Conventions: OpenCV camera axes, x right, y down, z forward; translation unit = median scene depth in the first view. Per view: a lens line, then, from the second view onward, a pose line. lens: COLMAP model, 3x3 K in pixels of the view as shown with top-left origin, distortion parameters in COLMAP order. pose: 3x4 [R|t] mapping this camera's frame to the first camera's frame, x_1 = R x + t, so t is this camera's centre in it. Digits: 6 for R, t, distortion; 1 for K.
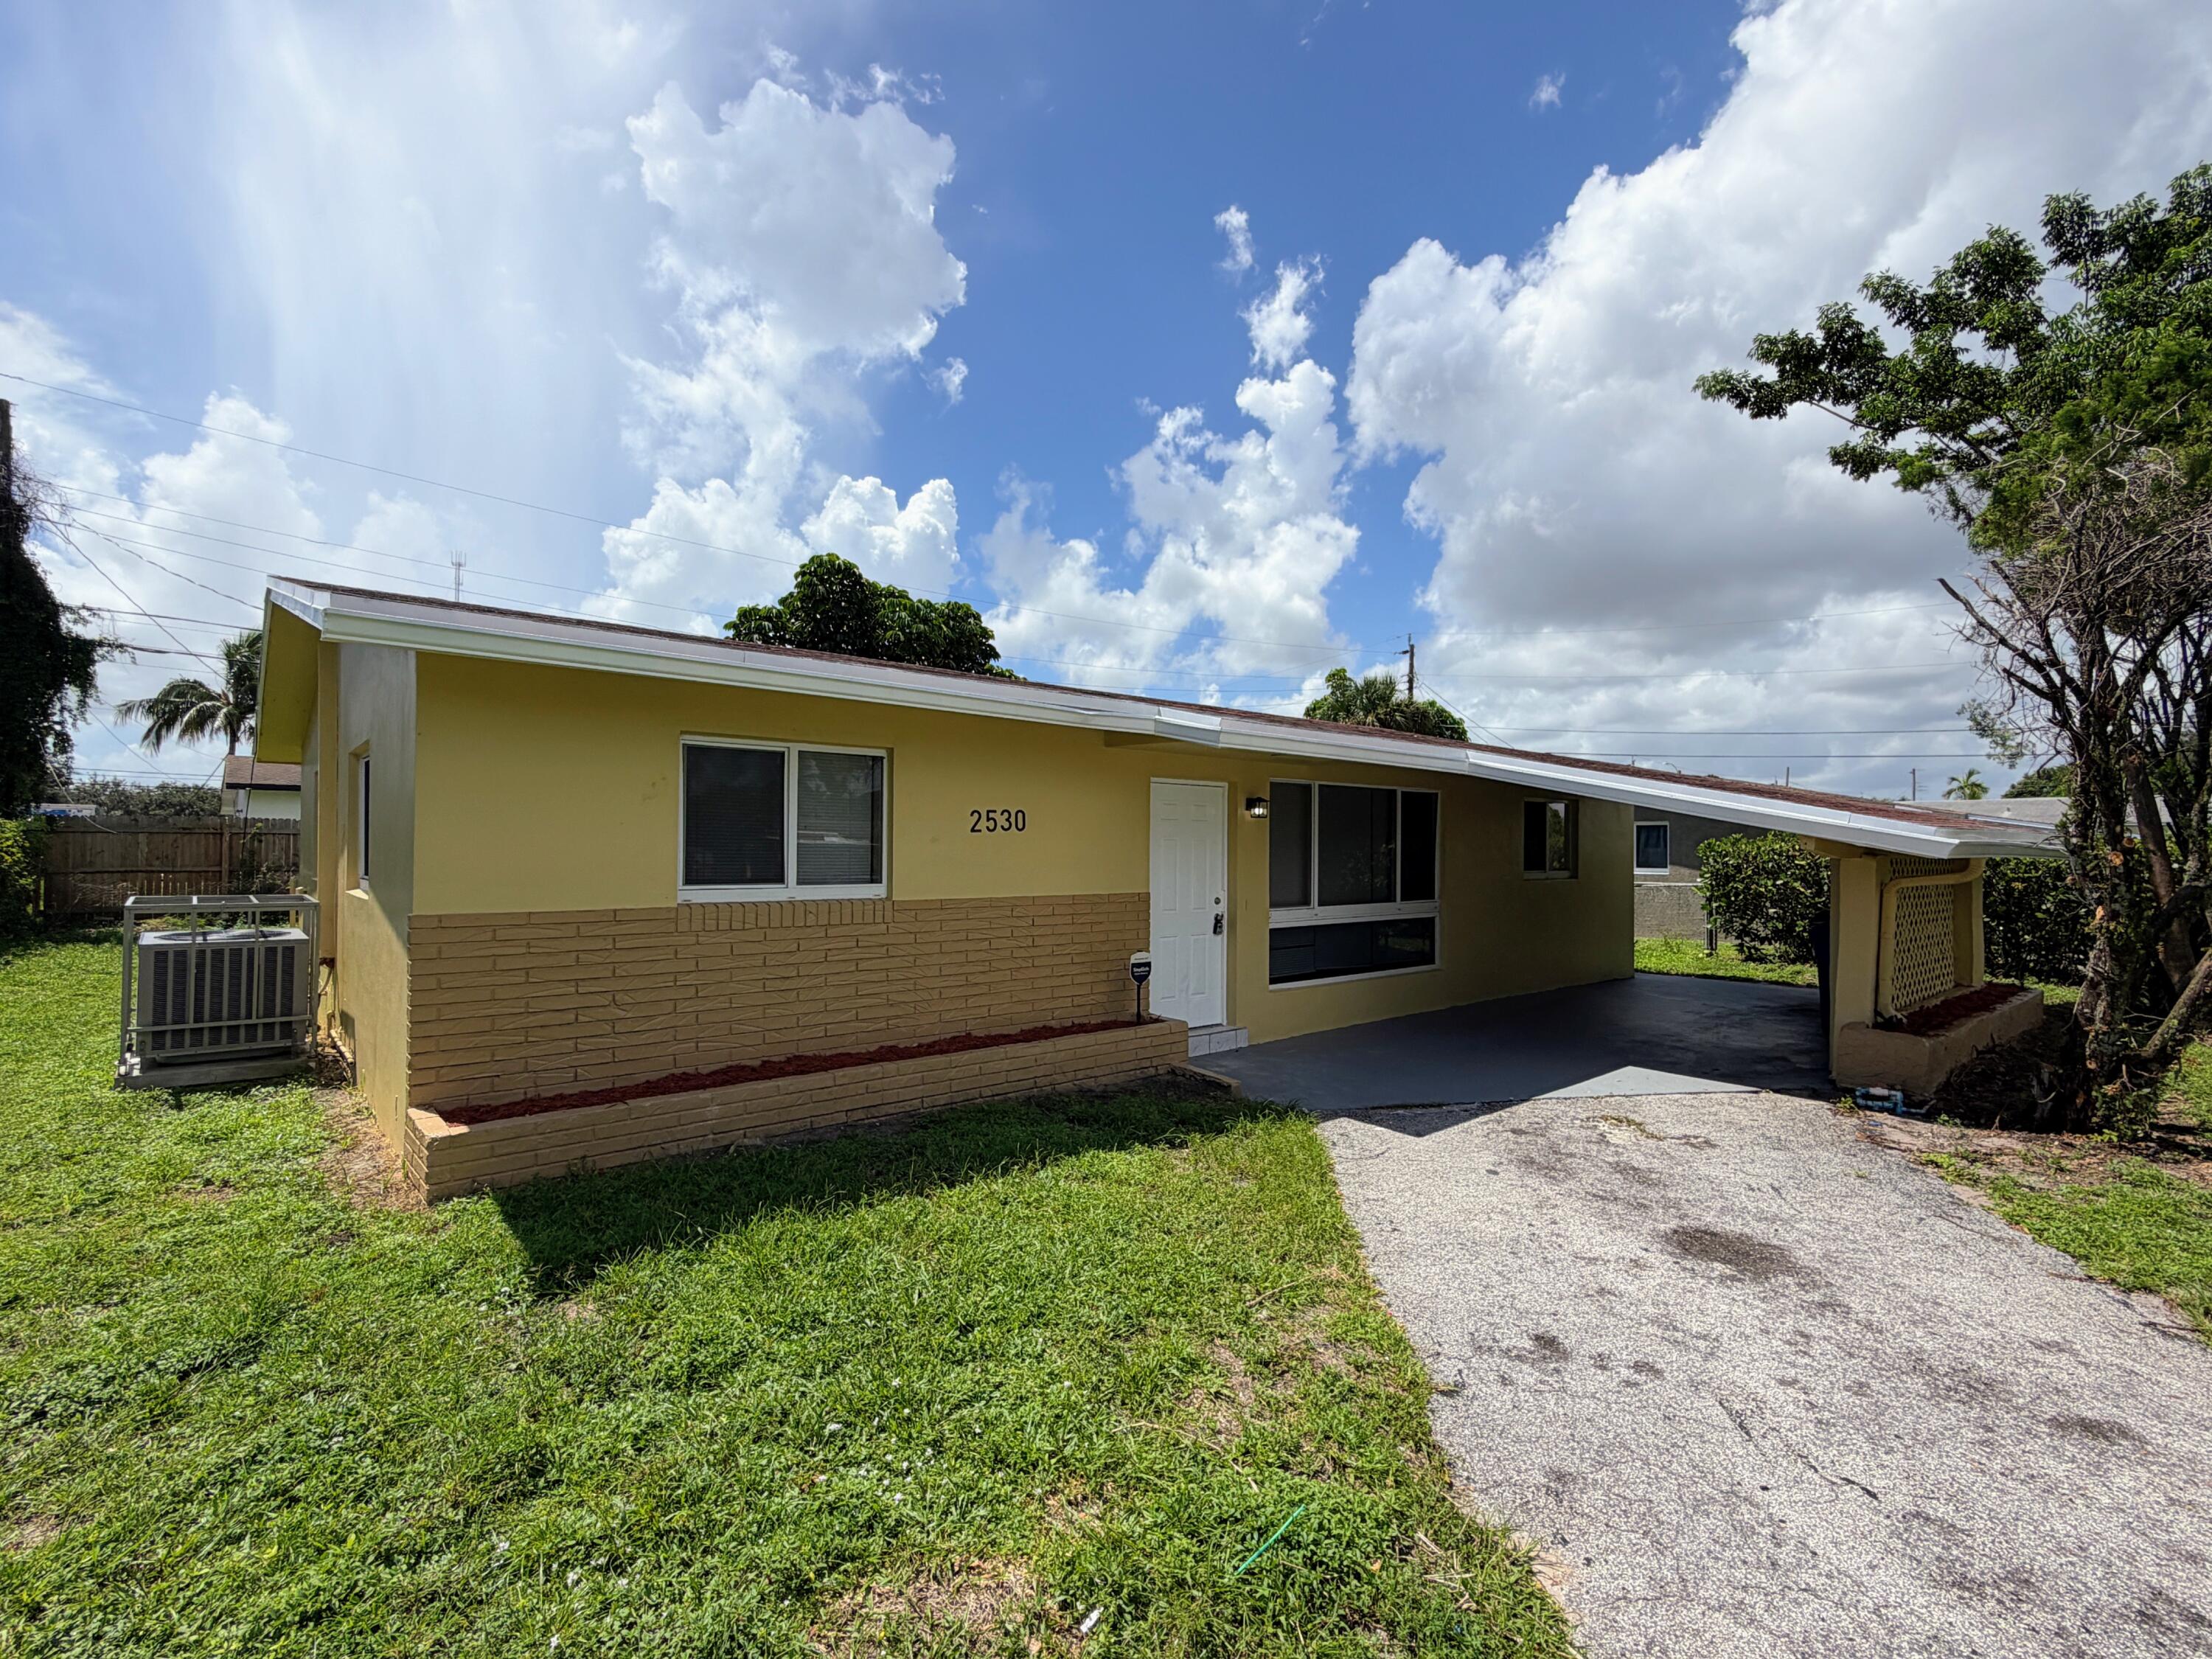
lens RADIAL K [[1036.1, 0, 1111.2], [0, 1036.1, 830.9], [0, 0, 1]] dist [-0.000147, -0.000231]
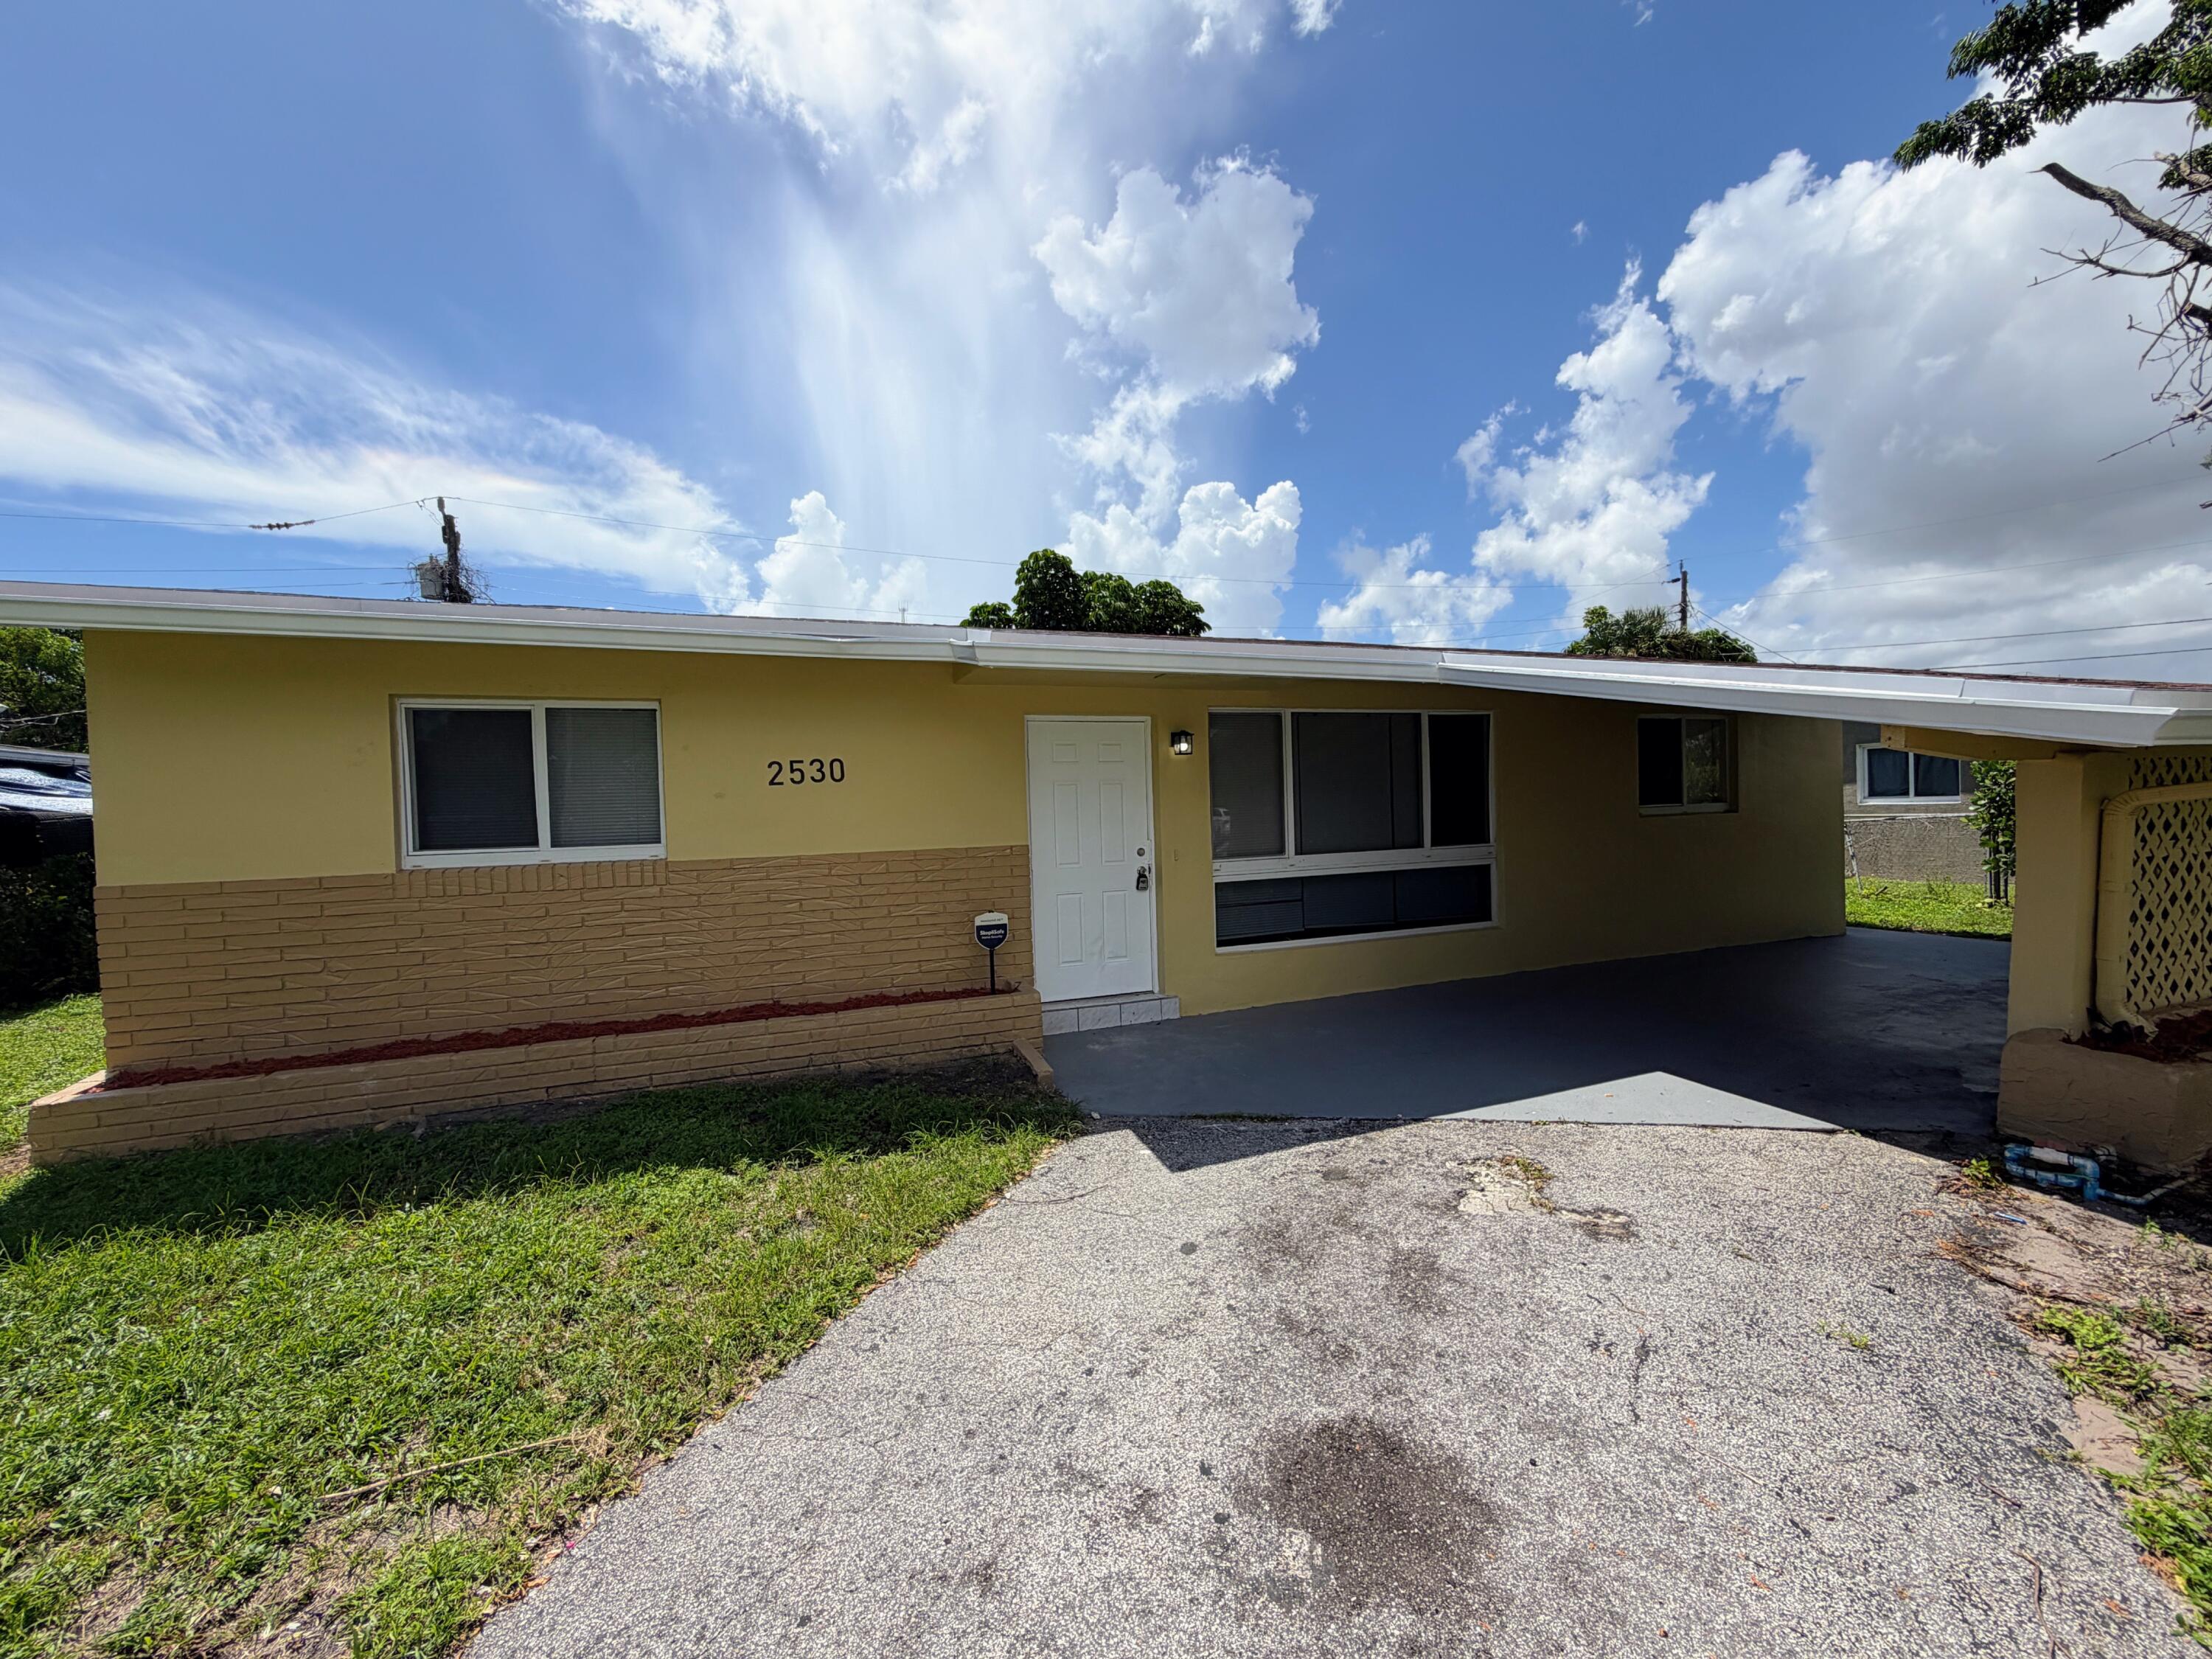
lens RADIAL K [[882.4, 0, 1115.7], [0, 882.4, 828.4], [0, 0, 1]] dist [-0.001099, 0.000754]
pose [[0.939892, -0.030541, -0.340103, 0.426862], [0.044221, 0.998492, 0.032541, 0.028003], [0.338597, -0.045624, 0.939825, 0.367758]]
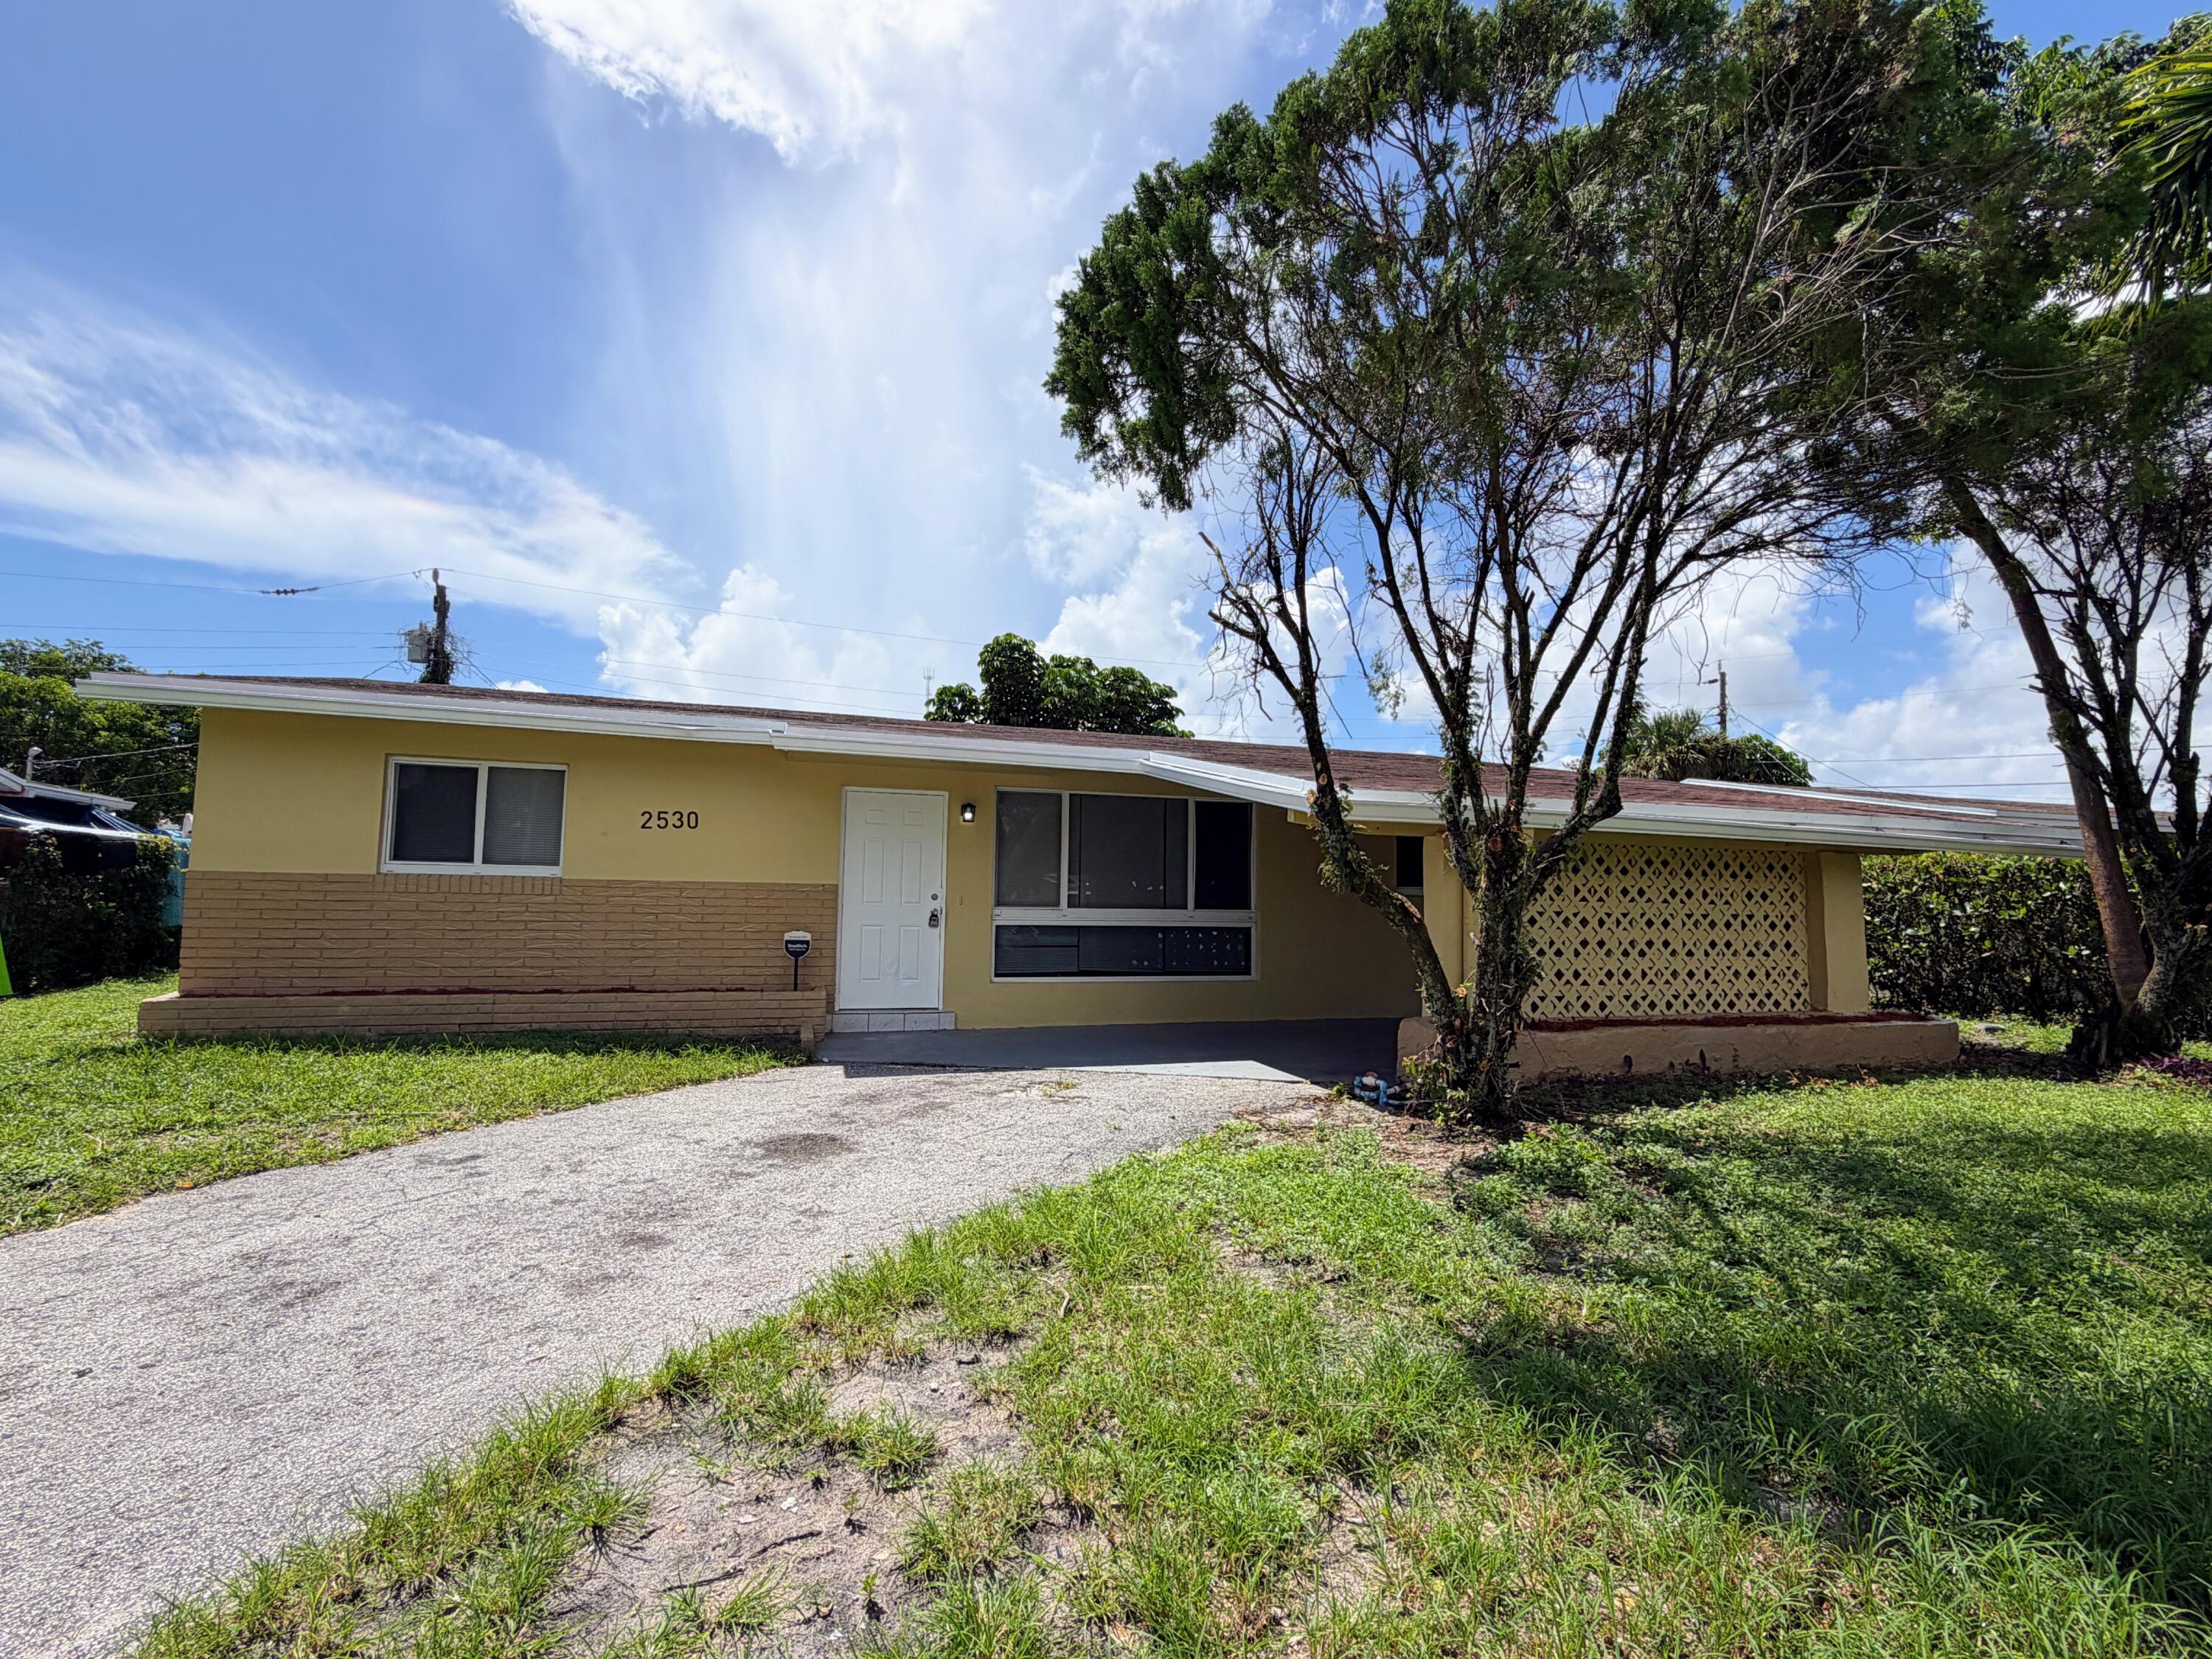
lens RADIAL K [[1036.1, 0, 1115.9], [0, 1036.1, 824.2], [0, 0, 1]] dist [-0.000147, -0.000231]
pose [[0.924417, -0.029300, -0.380257, 0.900487], [-0.000310, 0.996987, -0.077575, 0.096079], [0.381384, 0.071829, 0.921622, 0.047828]]
